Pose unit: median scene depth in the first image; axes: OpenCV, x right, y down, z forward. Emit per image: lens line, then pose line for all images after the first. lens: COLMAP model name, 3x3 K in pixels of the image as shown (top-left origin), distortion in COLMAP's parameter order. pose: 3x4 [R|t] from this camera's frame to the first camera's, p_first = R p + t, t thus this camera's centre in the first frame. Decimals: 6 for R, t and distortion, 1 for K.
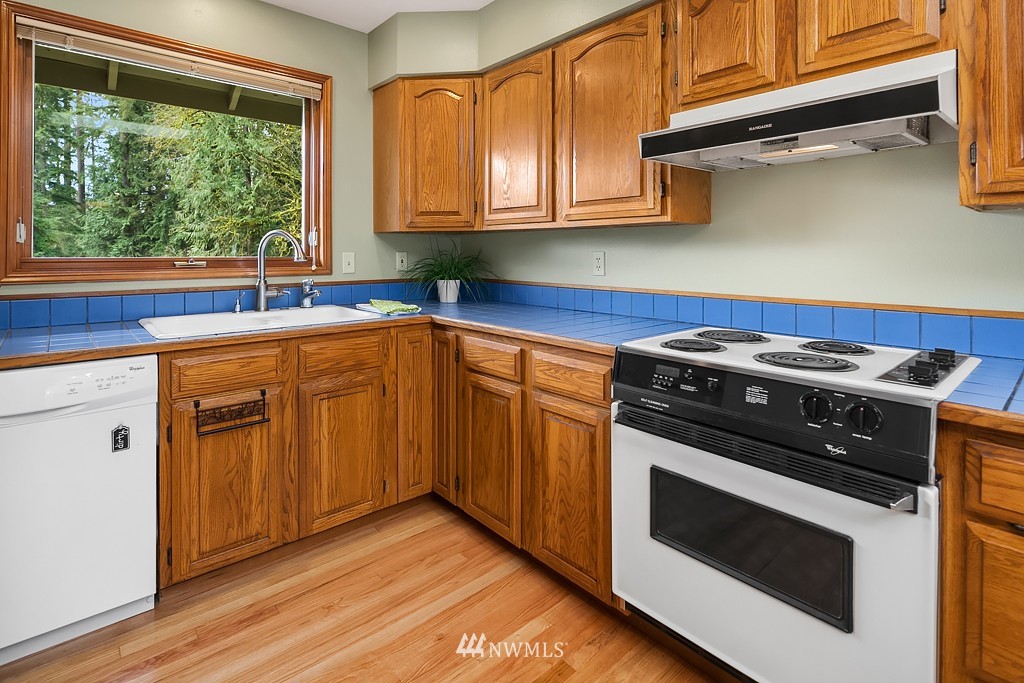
lens RADIAL K [[505.5, 0, 510.9], [0, 505.5, 258.4], [0, 0, 1]] dist [-0.000762, -0.000285]
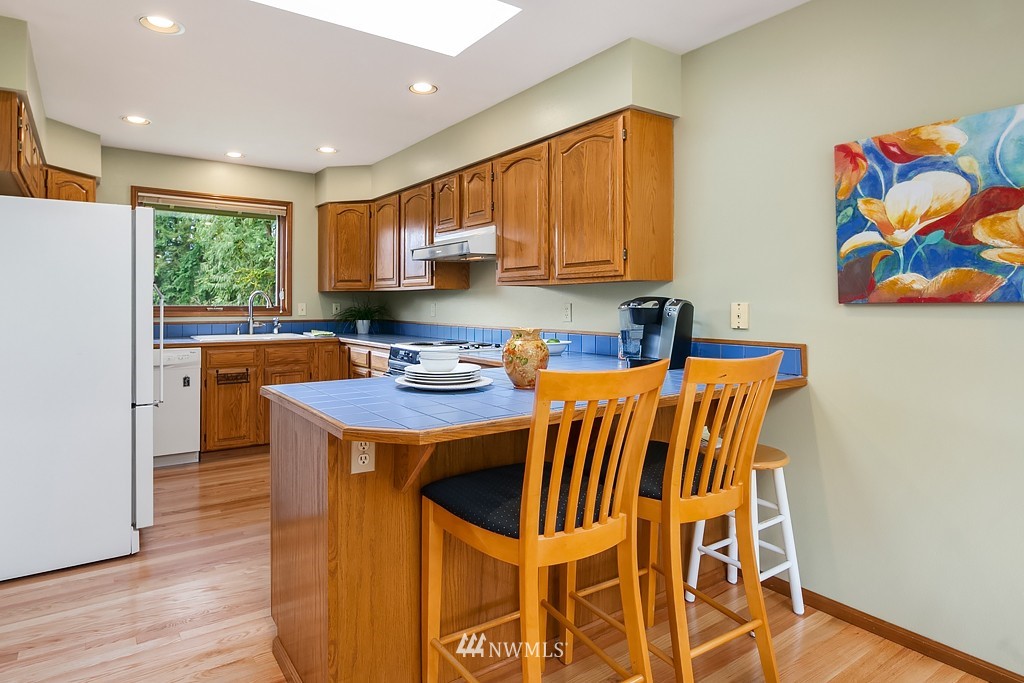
lens RADIAL K [[590.8, 0, 512.2], [0, 590.8, 310.3], [0, 0, 1]] dist [0.003461, 0.000400]
pose [[0.995156, 0.003537, -0.098248, 0.614793], [-0.003683, 0.999992, -0.001304, 0.012542], [0.098243, 0.001659, 0.995161, -0.972552]]
